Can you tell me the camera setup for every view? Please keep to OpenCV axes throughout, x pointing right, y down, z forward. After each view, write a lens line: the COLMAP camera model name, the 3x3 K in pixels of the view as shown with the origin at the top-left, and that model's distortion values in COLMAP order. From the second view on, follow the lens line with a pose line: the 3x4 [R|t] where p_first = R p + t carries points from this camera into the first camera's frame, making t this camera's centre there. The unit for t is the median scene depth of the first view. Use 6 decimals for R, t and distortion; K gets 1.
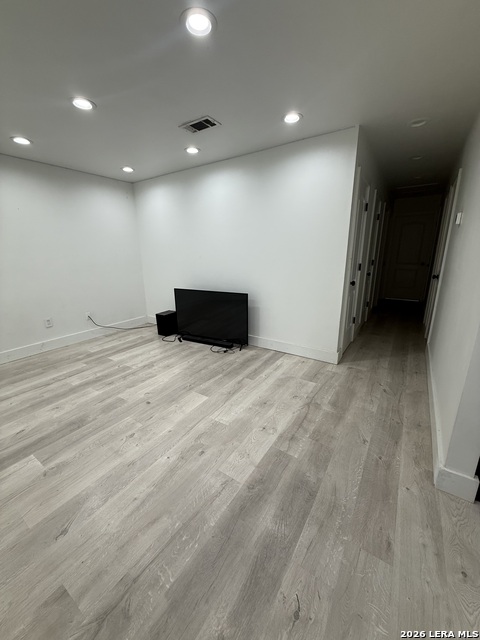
lens RADIAL K [[254.3, 0, 240.0], [0, 254.3, 320.0], [0, 0, 1]] dist [-0.000800, -0.000019]
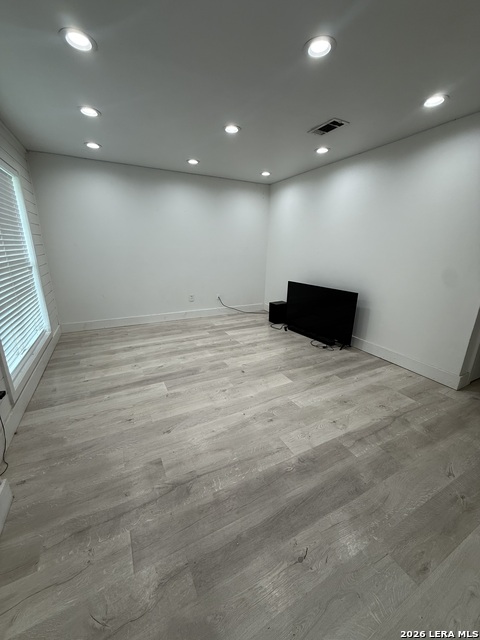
lens RADIAL K [[254.3, 0, 240.0], [0, 254.3, 320.0], [0, 0, 1]] dist [-0.000800, -0.000019]
pose [[0.873756, 0.164257, -0.457788, 0.133792], [-0.156165, 0.986155, 0.055774, 0.017363], [0.460612, 0.022757, 0.887310, -0.081024]]
